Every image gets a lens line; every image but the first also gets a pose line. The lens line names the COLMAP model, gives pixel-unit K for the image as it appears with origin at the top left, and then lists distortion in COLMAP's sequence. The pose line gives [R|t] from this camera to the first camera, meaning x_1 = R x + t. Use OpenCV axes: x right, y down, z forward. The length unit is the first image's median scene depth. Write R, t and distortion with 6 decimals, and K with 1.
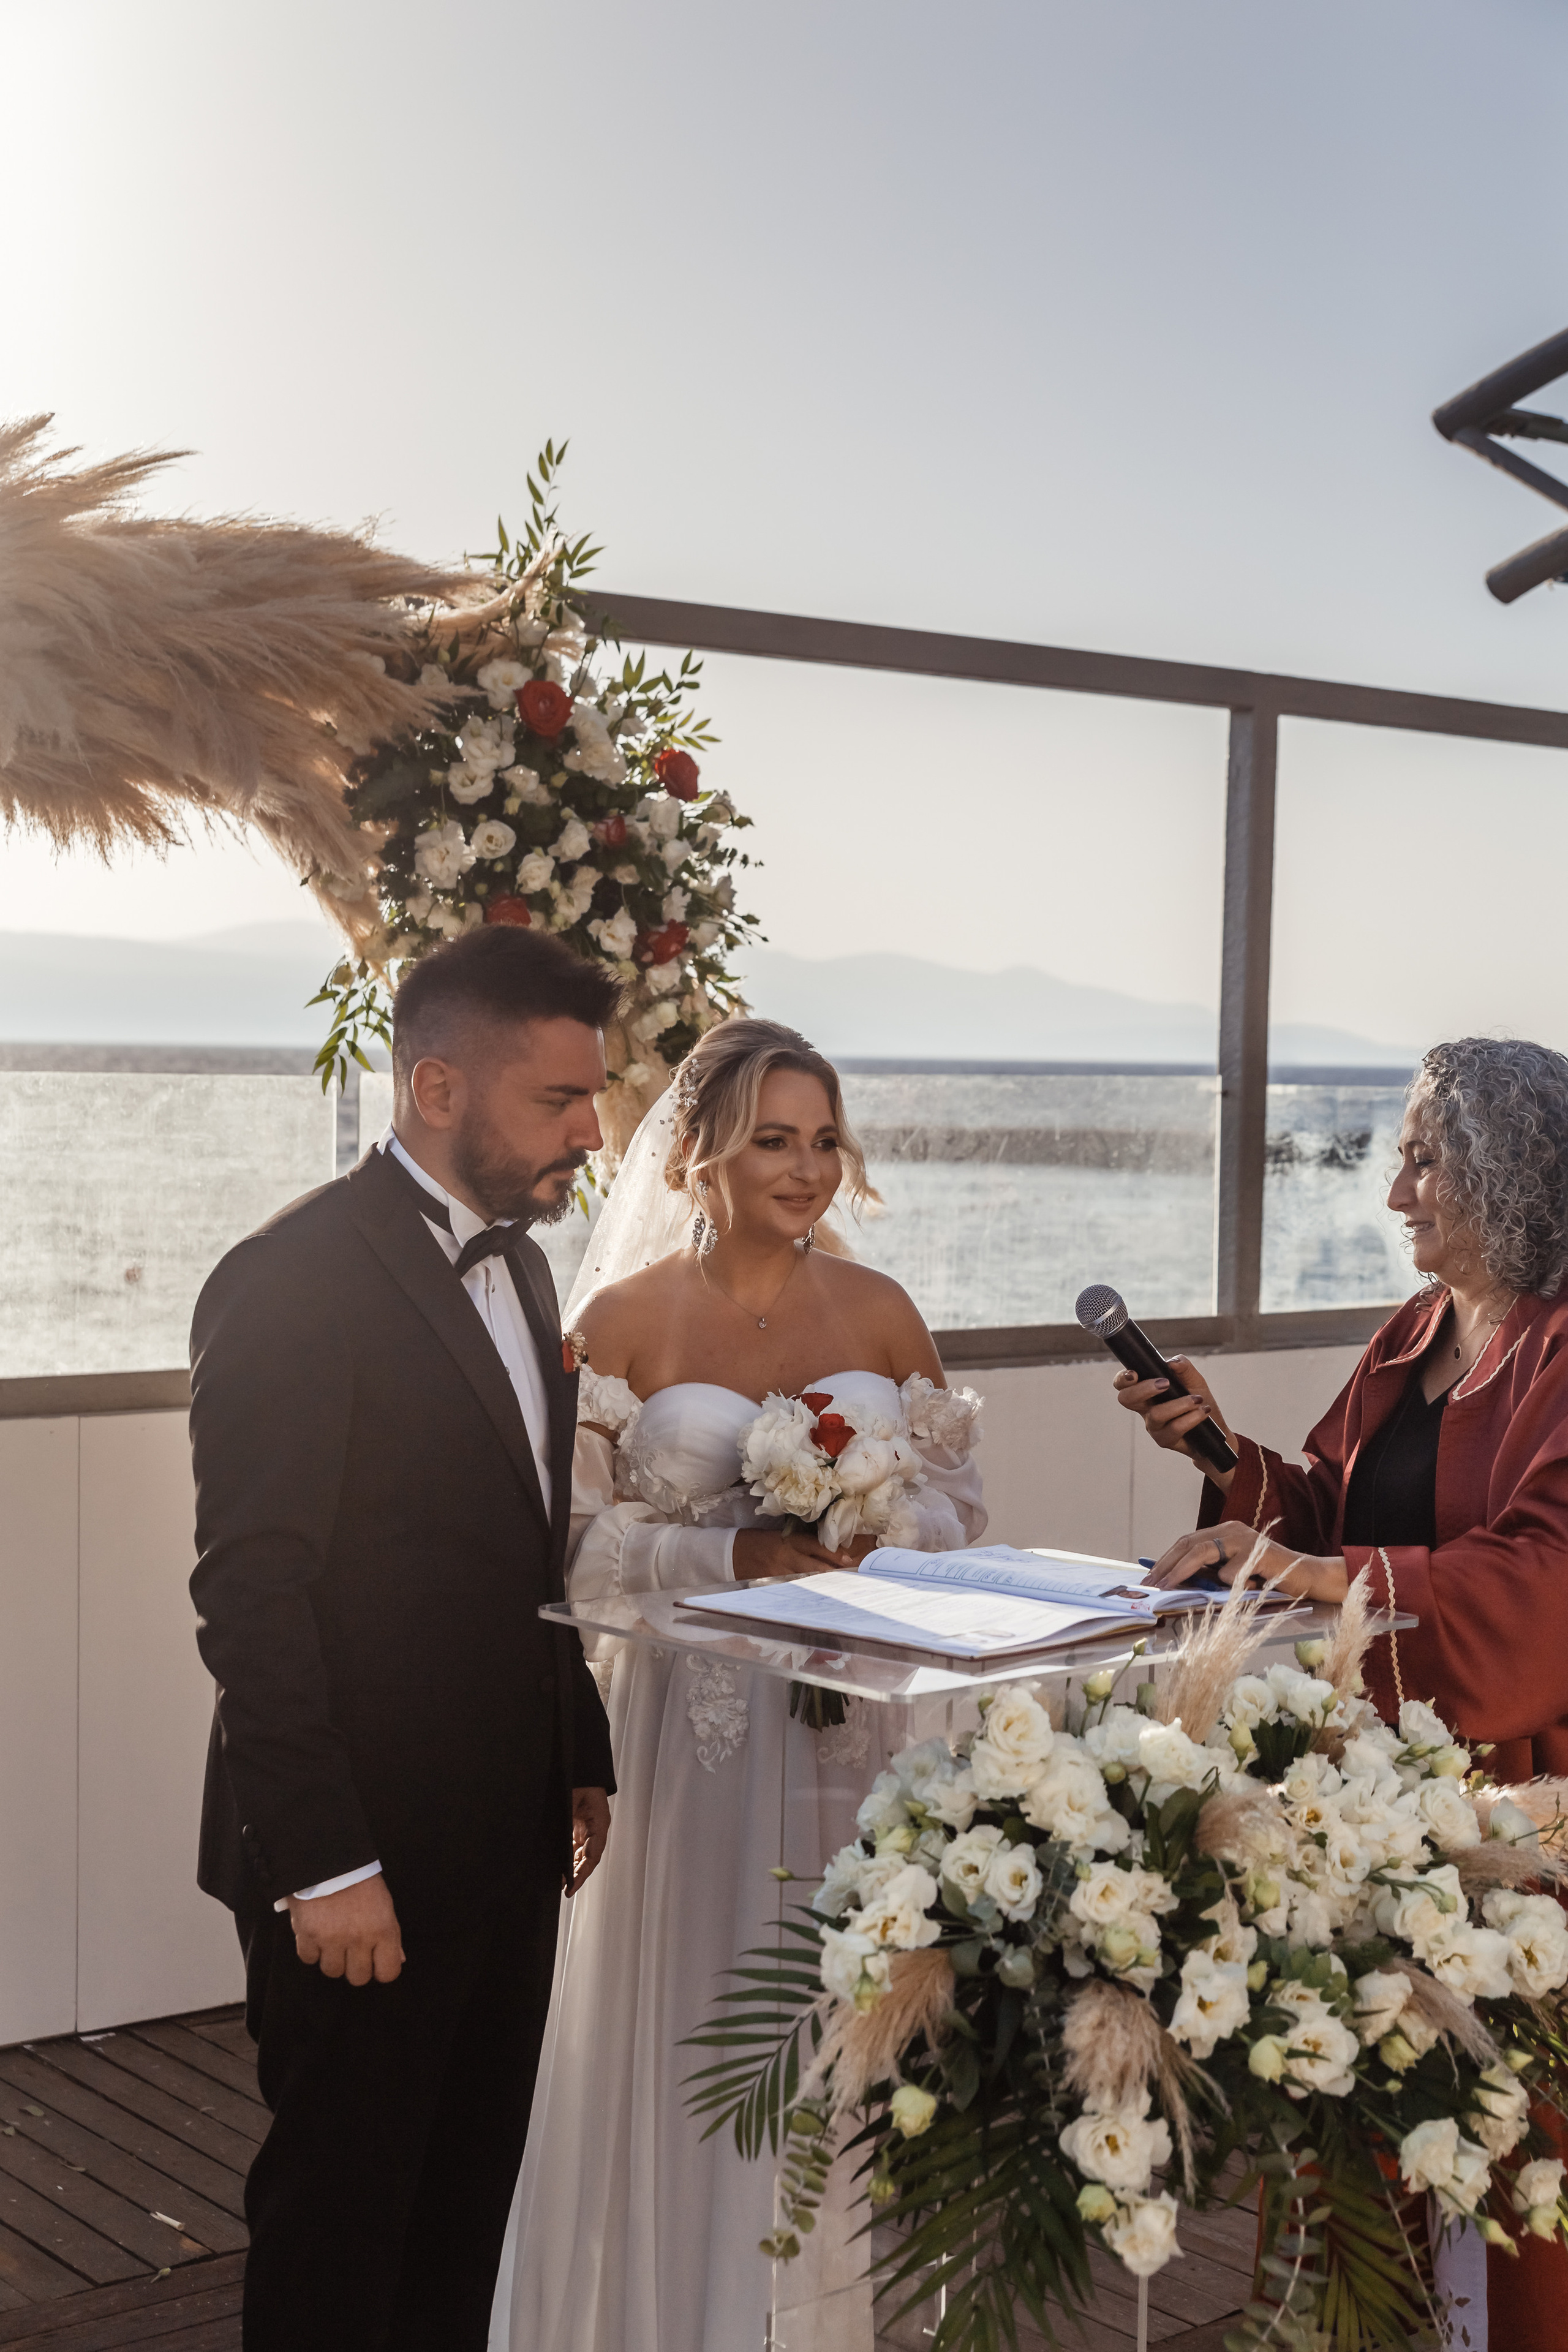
lens RADIAL K [[3159.1, 0, 773.1], [0, 3159.1, 1187.3], [0, 0, 1]] dist [-0.025964, 0.000000]
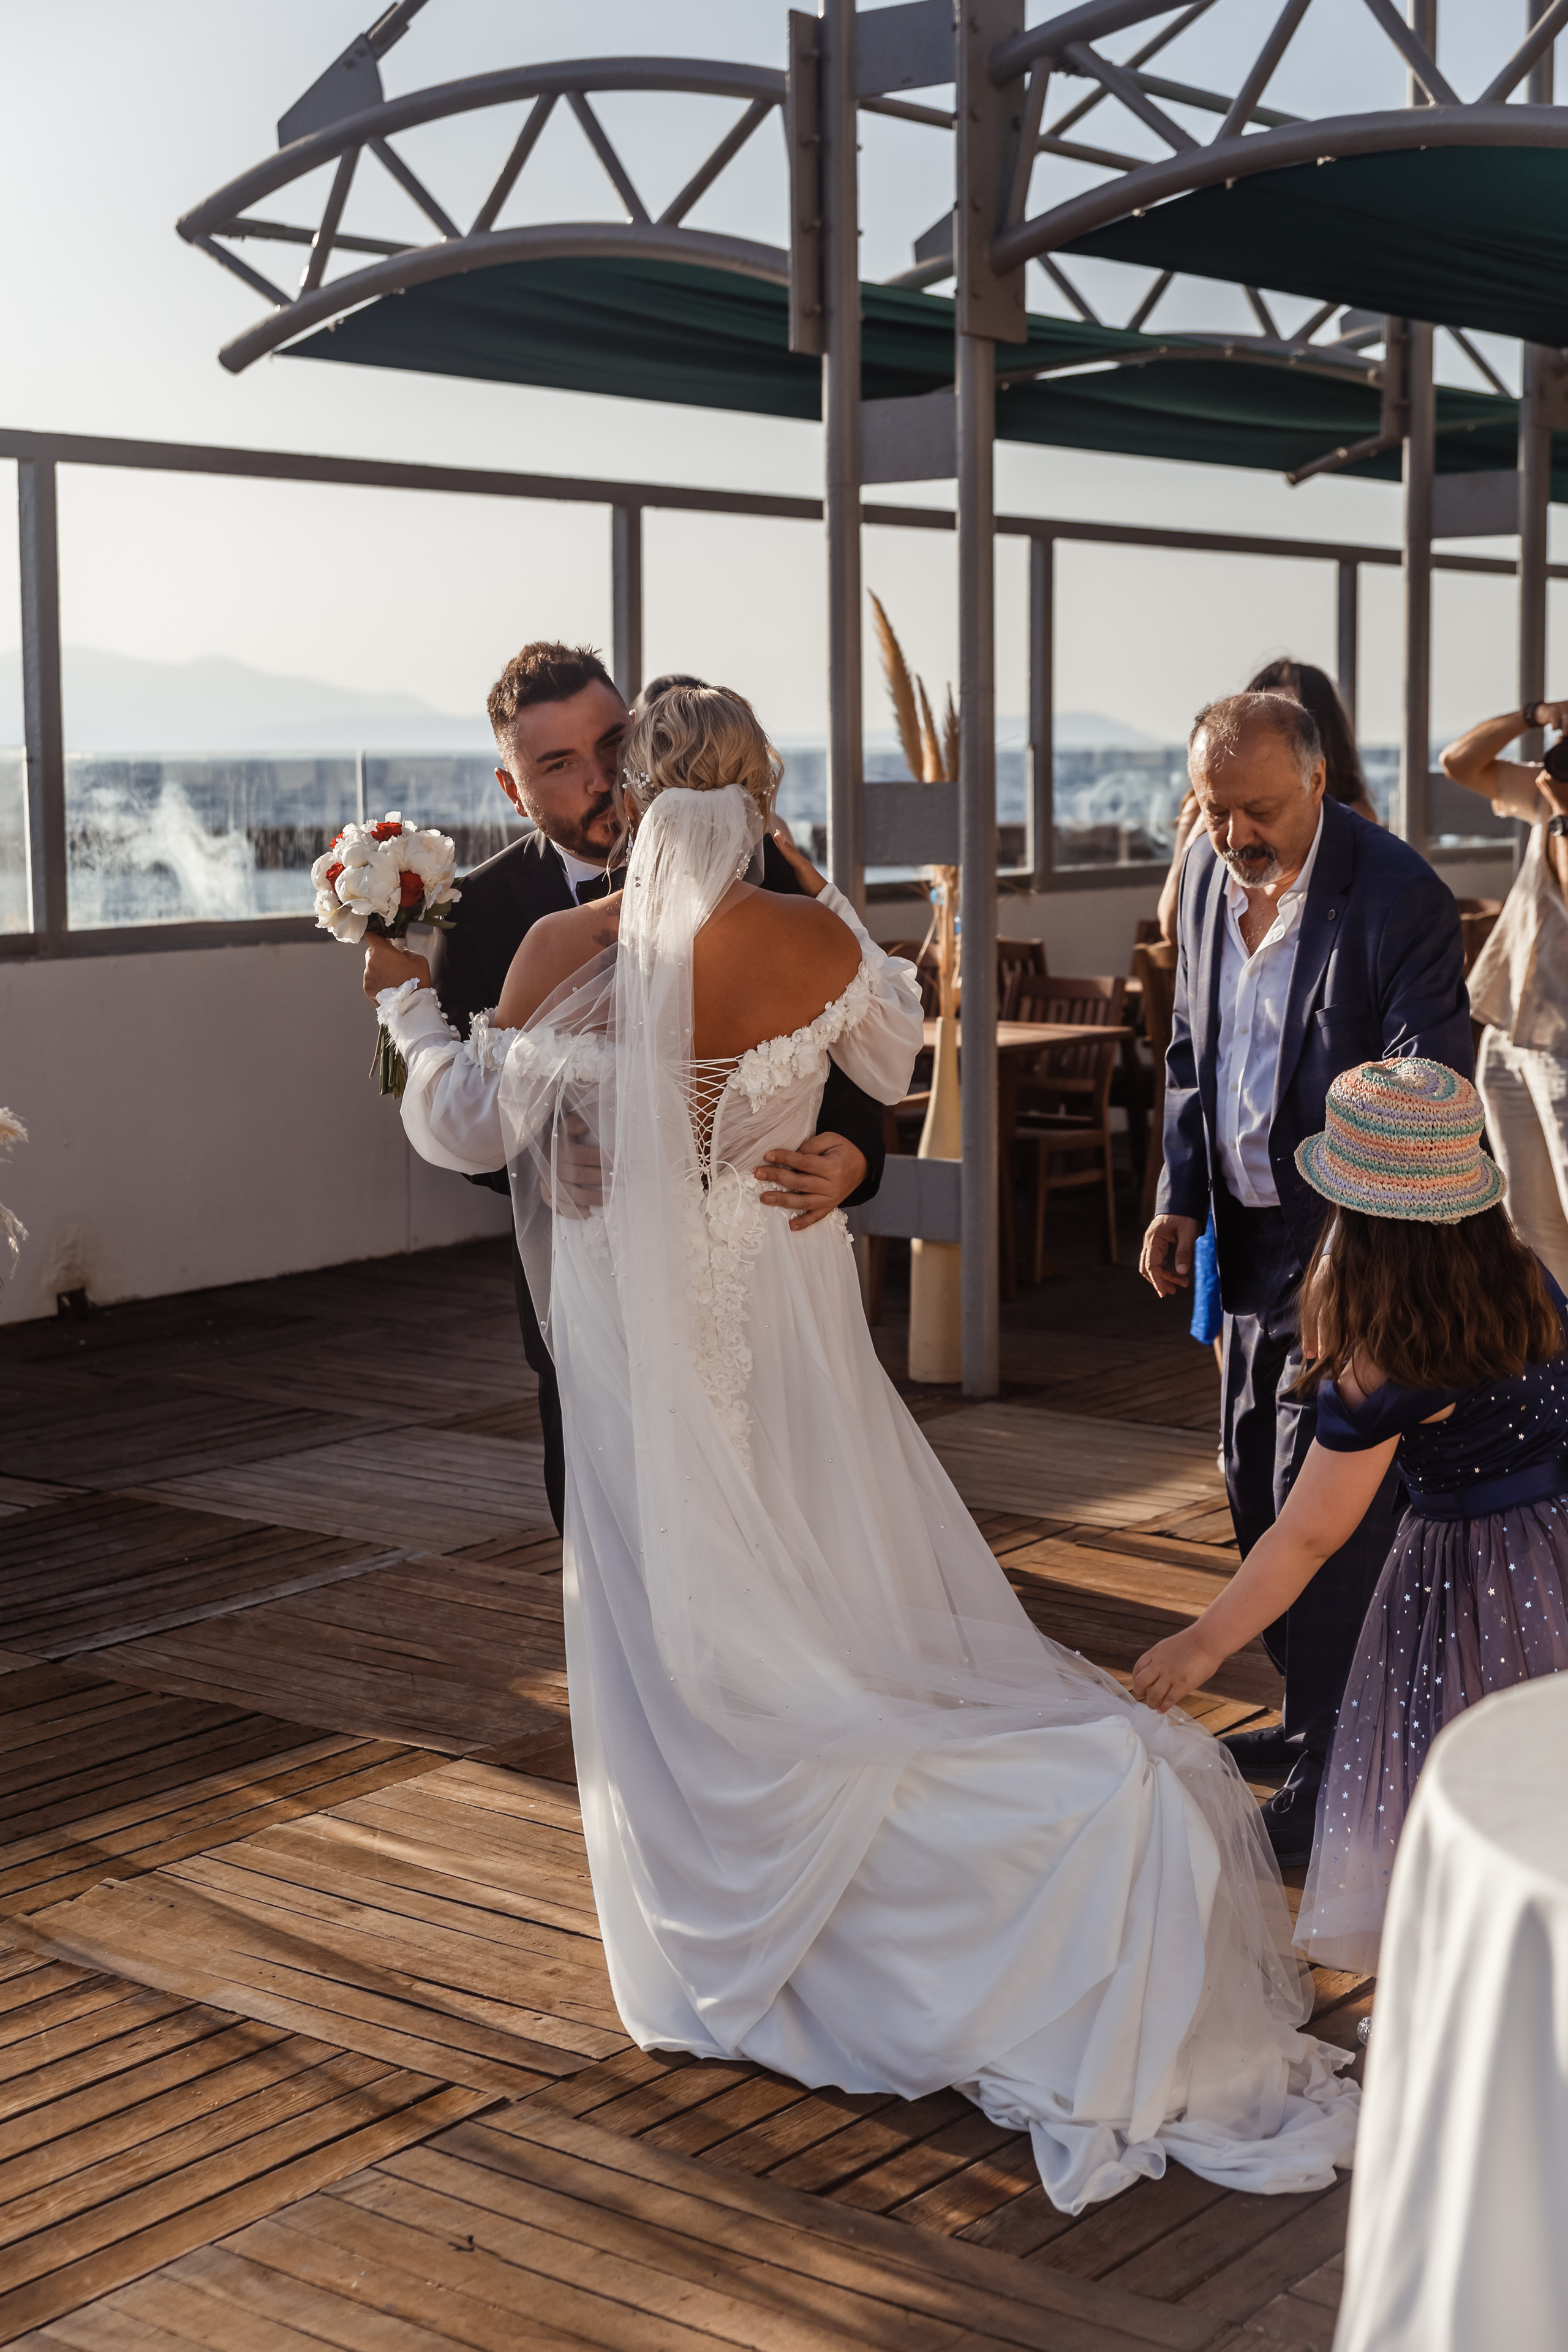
lens RADIAL K [[3411.8, 0, 796.0], [0, 3411.8, 1168.3], [0, 0, 1]] dist [-0.039112, 0.000000]
pose [[0.969728, -0.056602, 0.237537, 0.158363], [0.037328, 0.995692, 0.084875, 0.045070], [-0.241318, -0.073439, 0.967663, -0.647944]]
